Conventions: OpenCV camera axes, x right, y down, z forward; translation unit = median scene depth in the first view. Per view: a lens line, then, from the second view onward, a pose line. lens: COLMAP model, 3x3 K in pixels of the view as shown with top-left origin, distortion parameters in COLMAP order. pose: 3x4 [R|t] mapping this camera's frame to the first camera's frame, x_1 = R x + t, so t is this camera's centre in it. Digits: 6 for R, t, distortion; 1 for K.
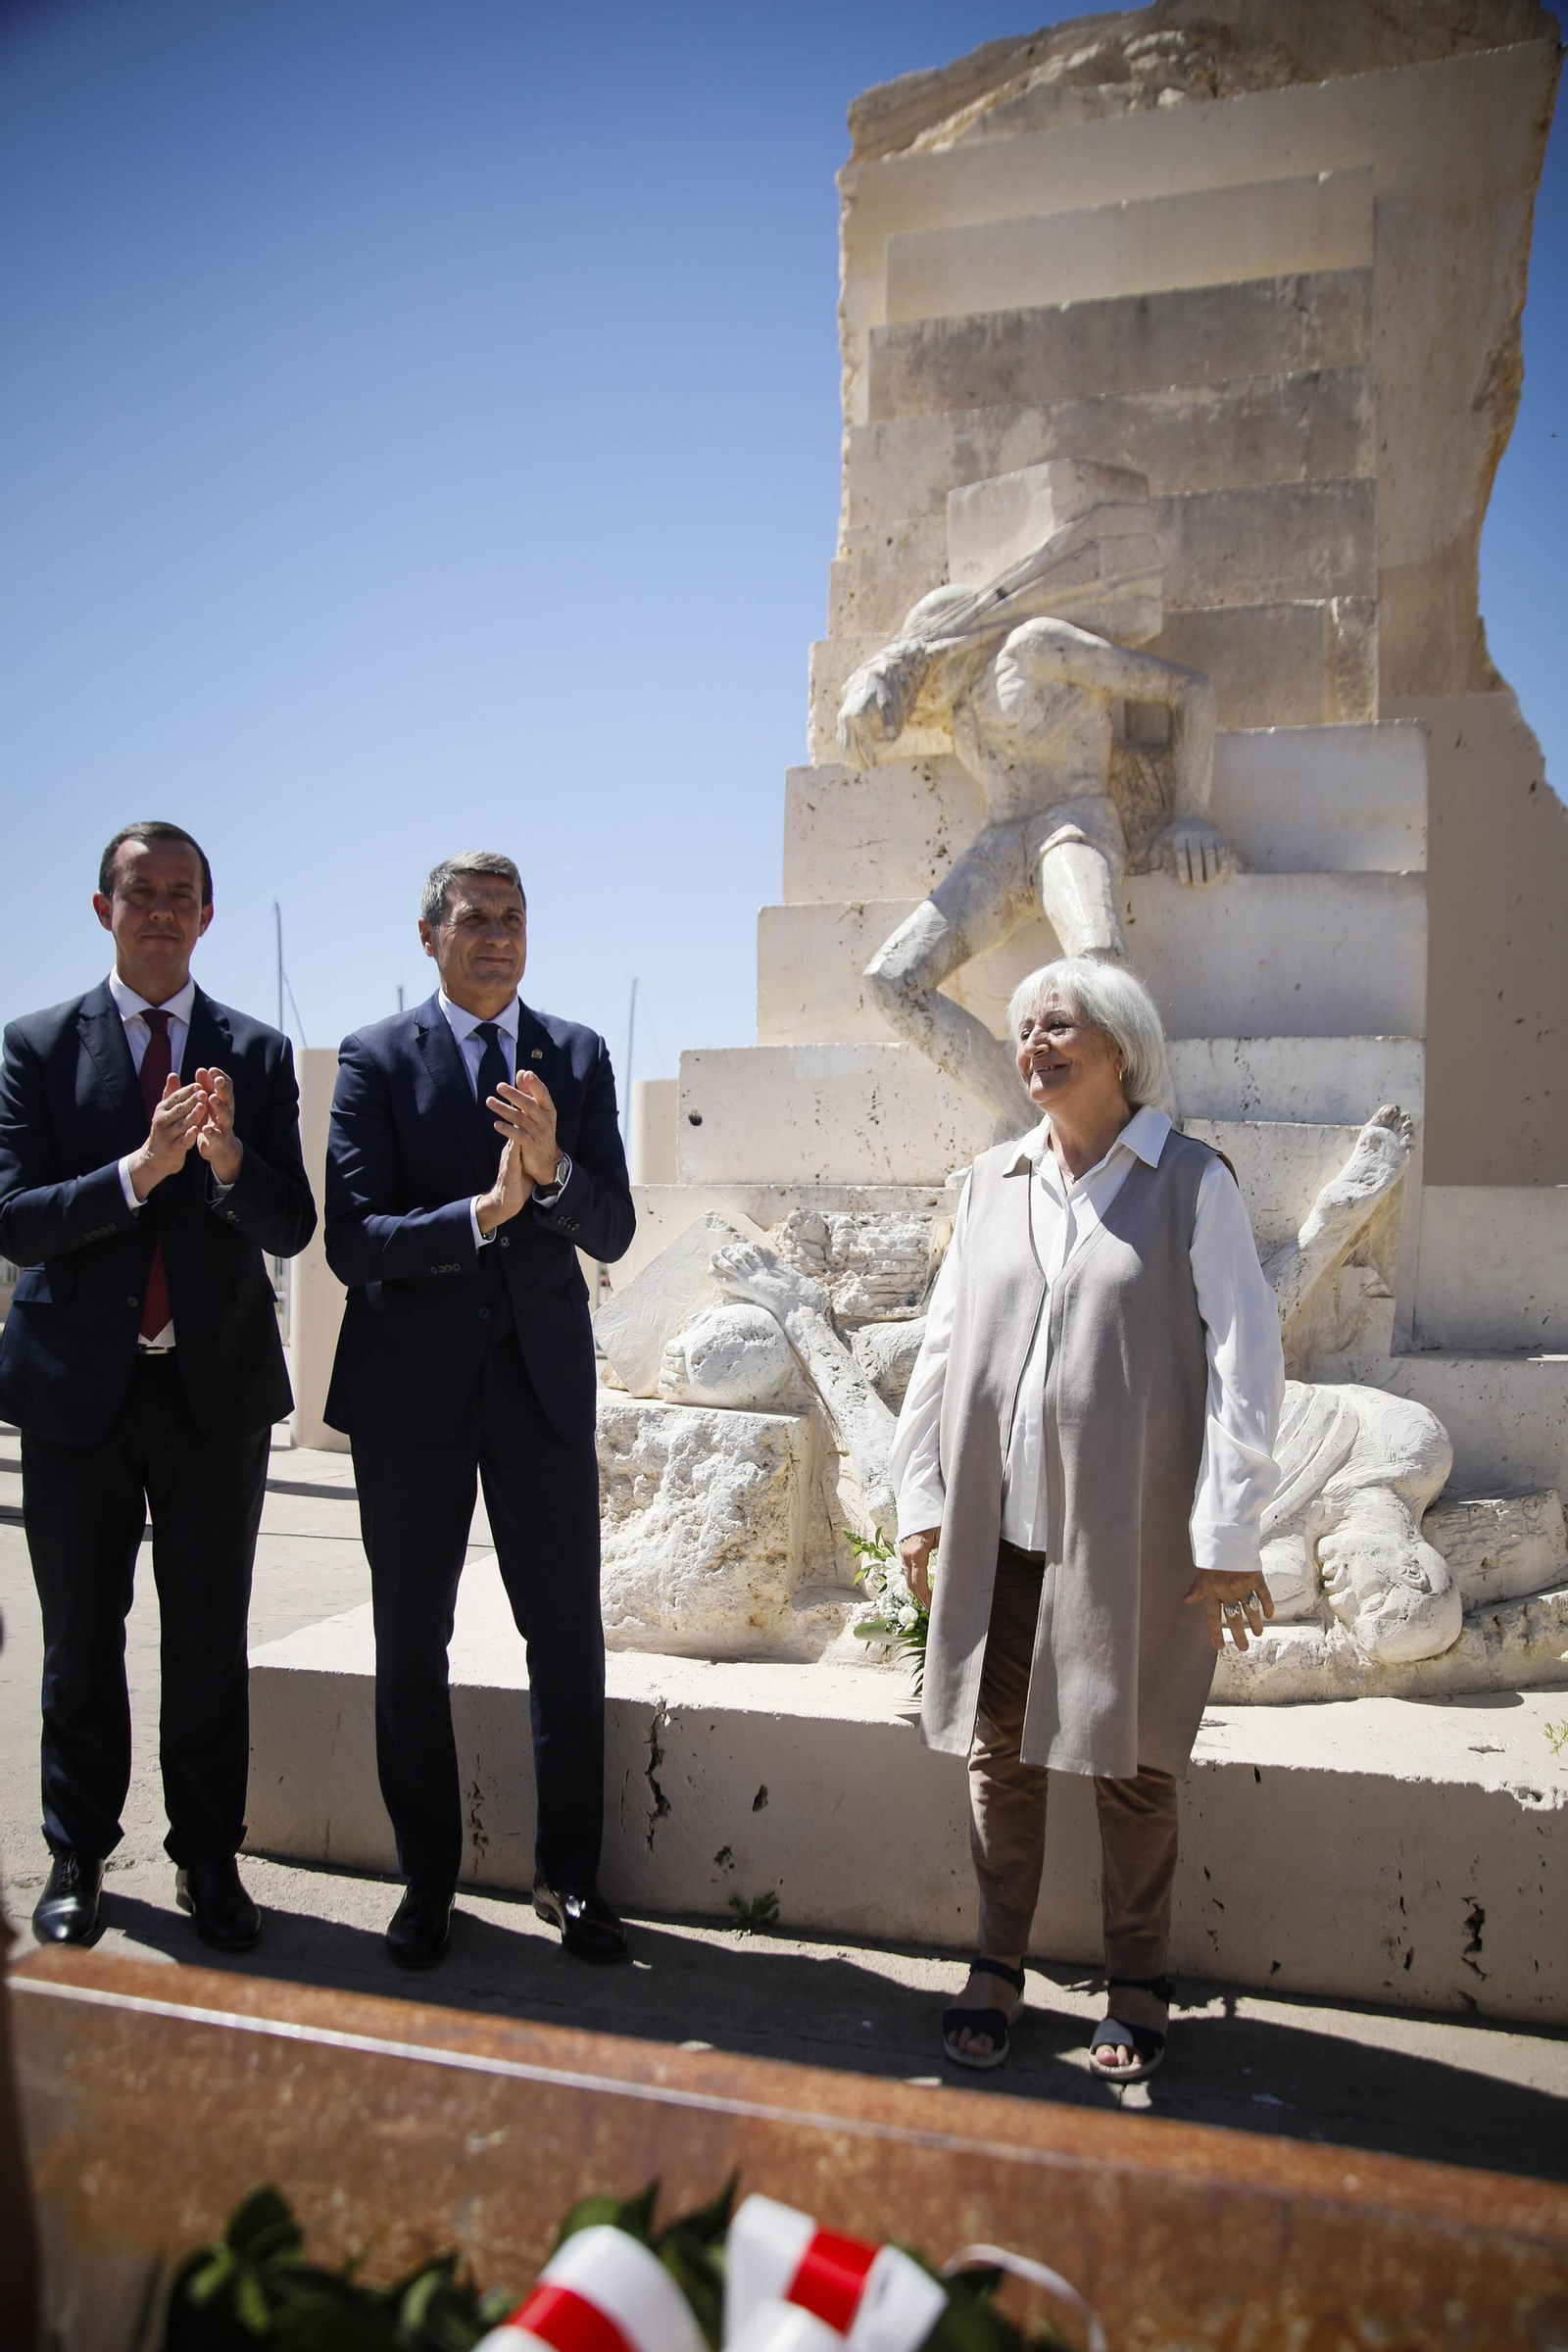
lens RADIAL K [[1798.1, 0, 799.7], [0, 1798.1, 1184.3], [0, 0, 1]] dist [-0.086744, 0.105608]
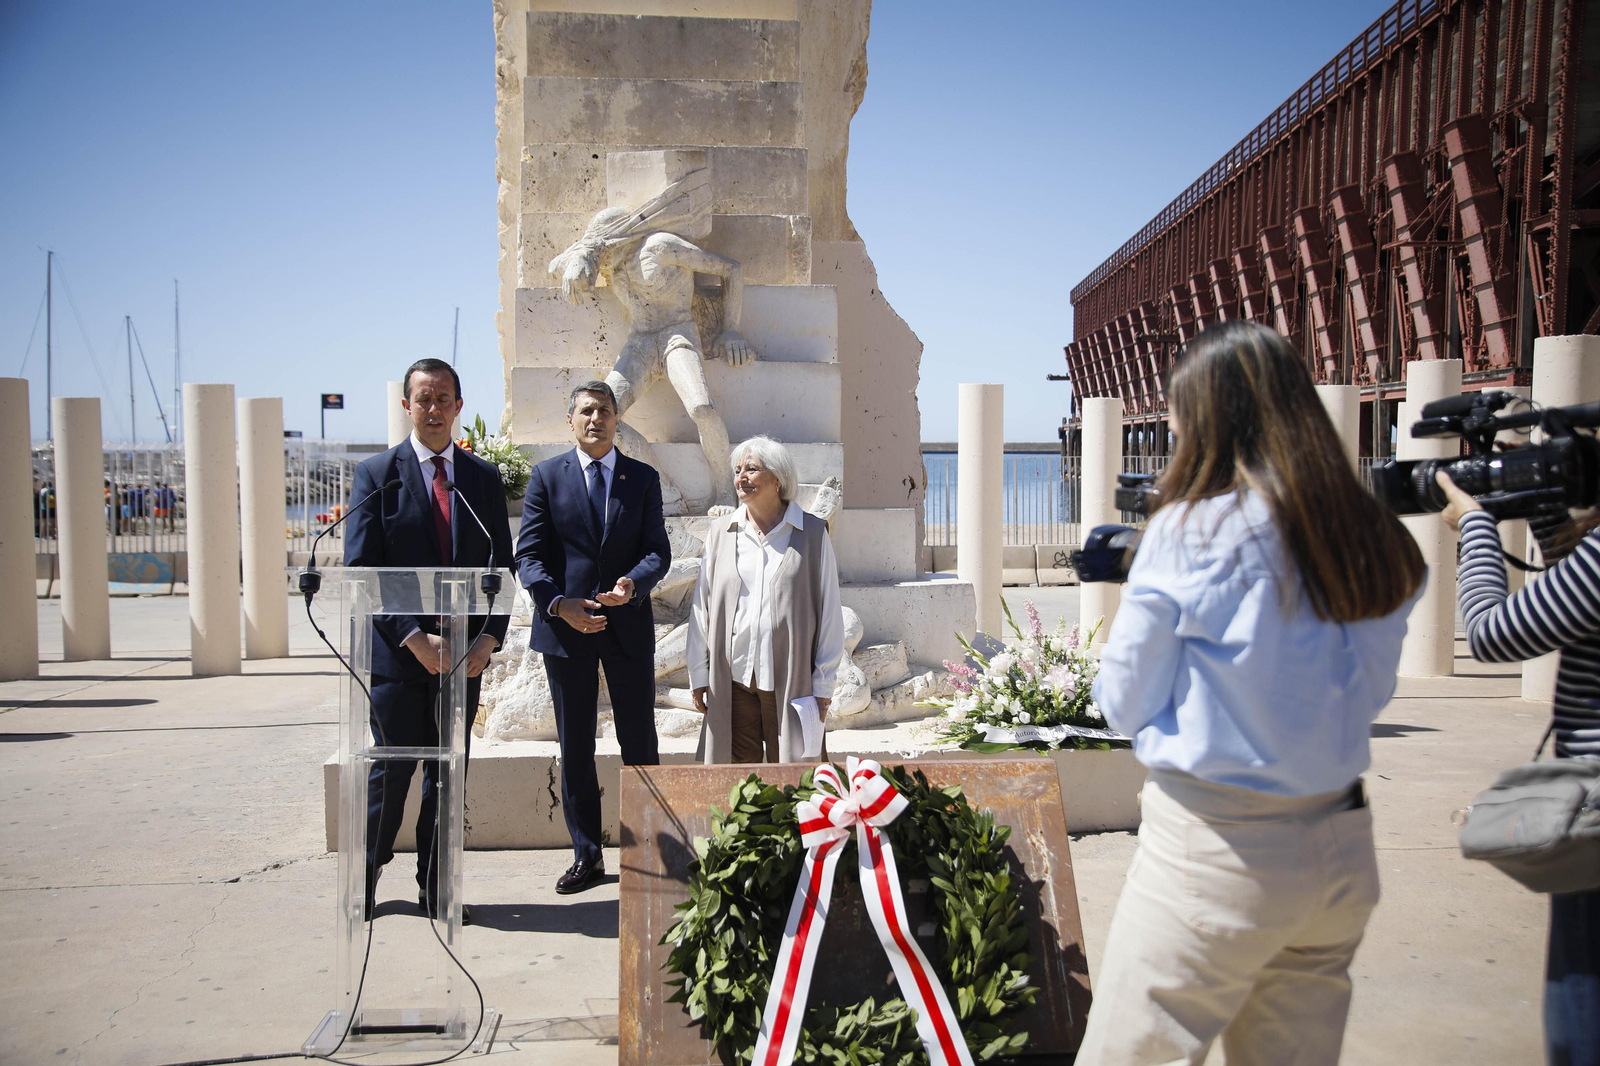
lens RADIAL K [[1465.5, 0, 791.3], [0, 1465.5, 534.4], [0, 0, 1]] dist [0.020826, 0.000000]
pose [[0.927011, -0.035571, 0.373344, -0.362674], [0.008403, 0.997212, 0.074148, -0.096377], [-0.374940, -0.065599, 0.924725, -0.618208]]
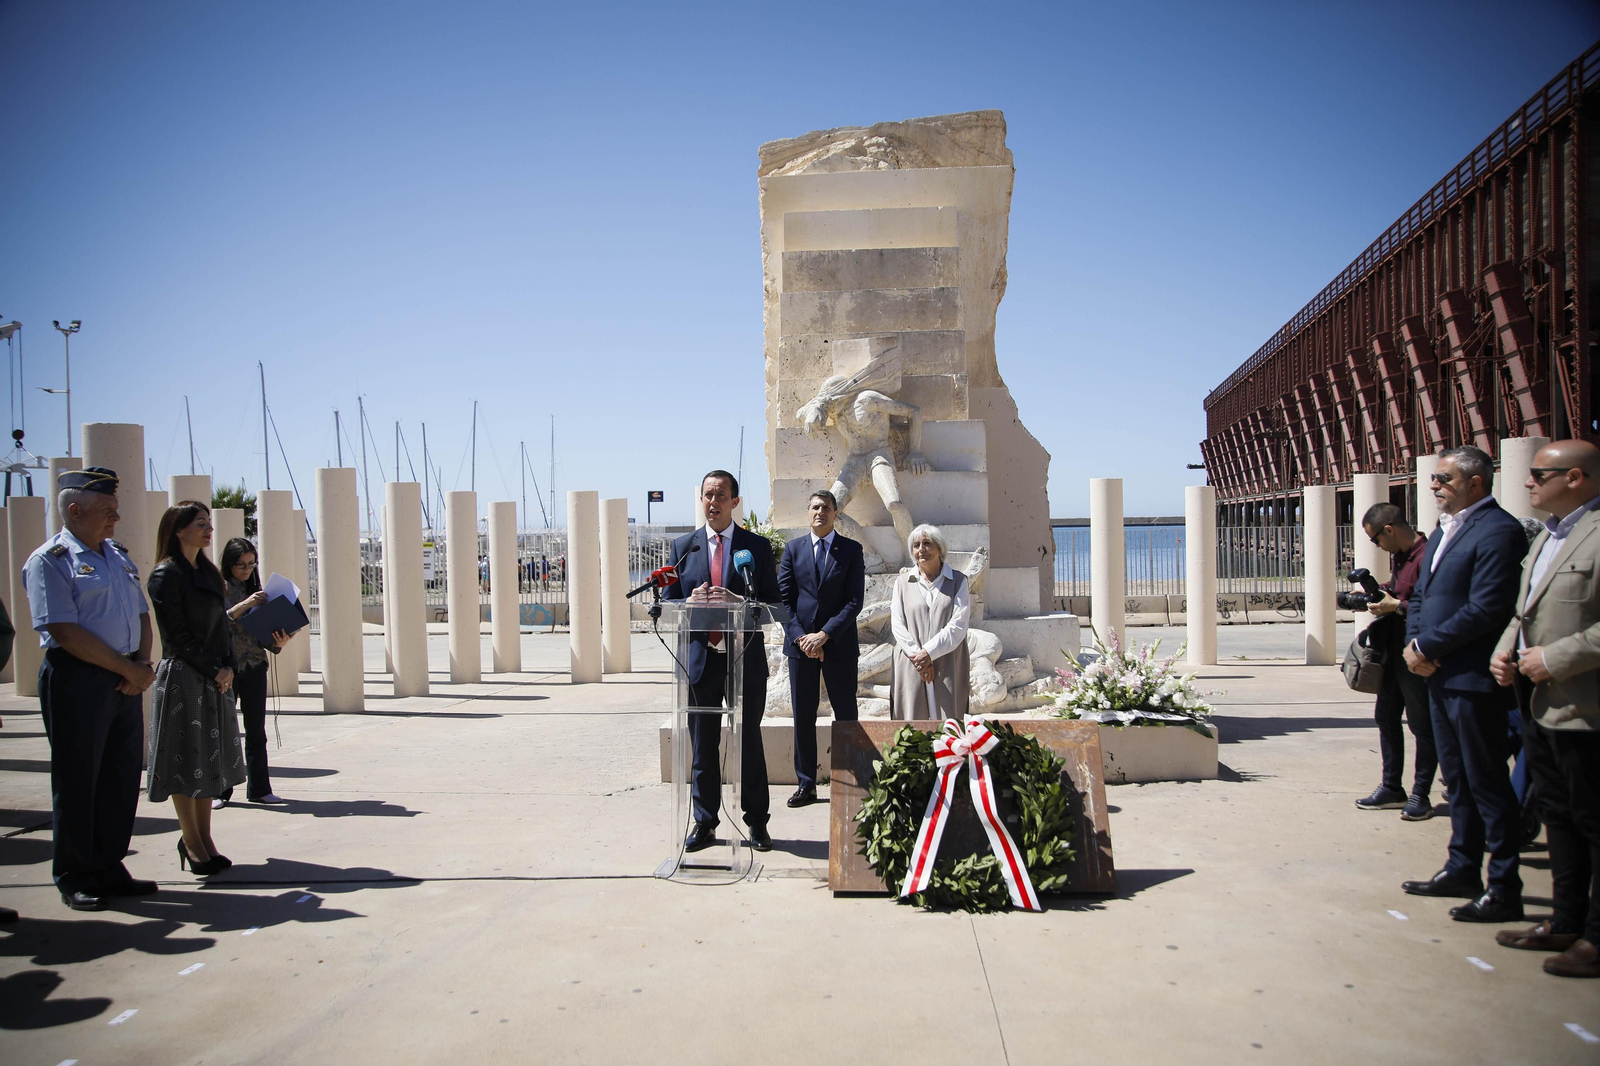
lens RADIAL K [[1107.2, 0, 791.3], [0, 1107.2, 533.7], [0, 0, 1]] dist [-0.117139, 0.081518]
pose [[0.978773, -0.031470, 0.202516, -0.396330], [0.028123, 0.999416, 0.019386, -0.105923], [-0.203008, -0.013280, 0.979087, -0.873226]]
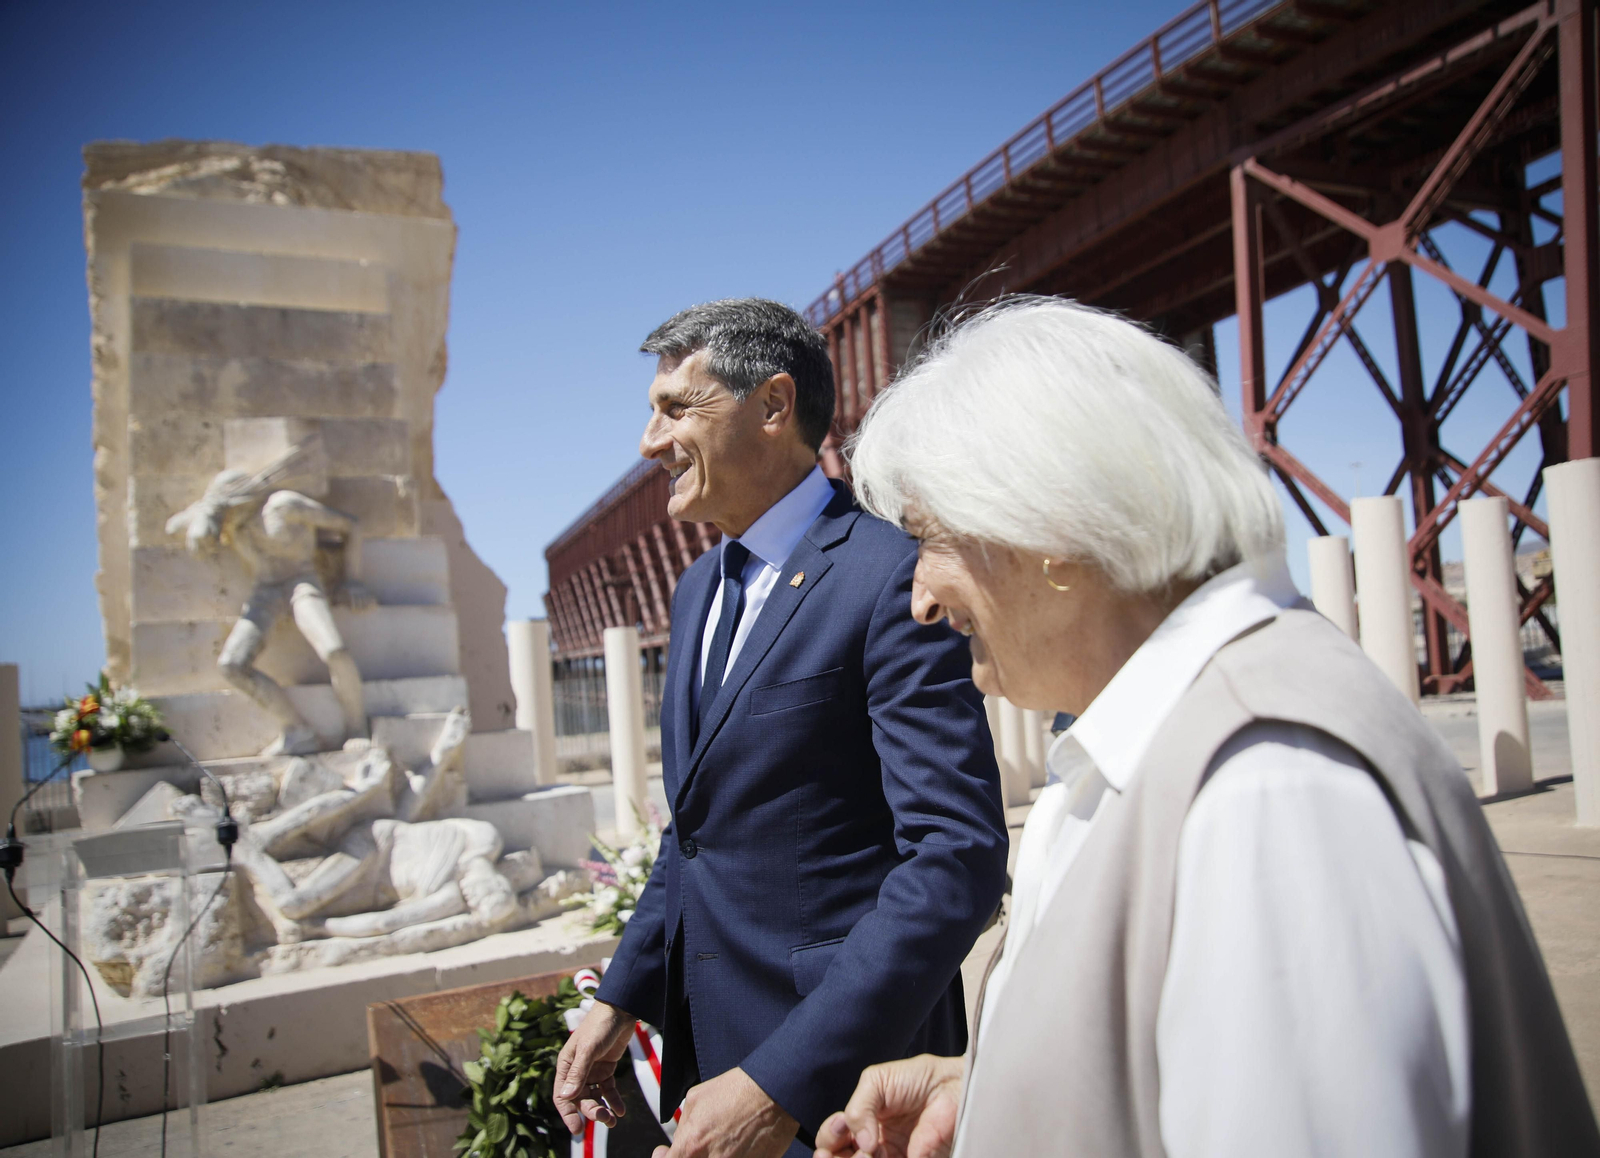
lens RADIAL K [[1184.5, 0, 854.3], [0, 1184.5, 583.3], [0, 0, 1]] dist [-0.111532, 0.058800]
pose [[0.672998, -0.017398, 0.739439, -0.446006], [0.072014, 0.996515, -0.042096, -0.094070], [-0.736130, 0.081580, 0.671906, -0.461195]]
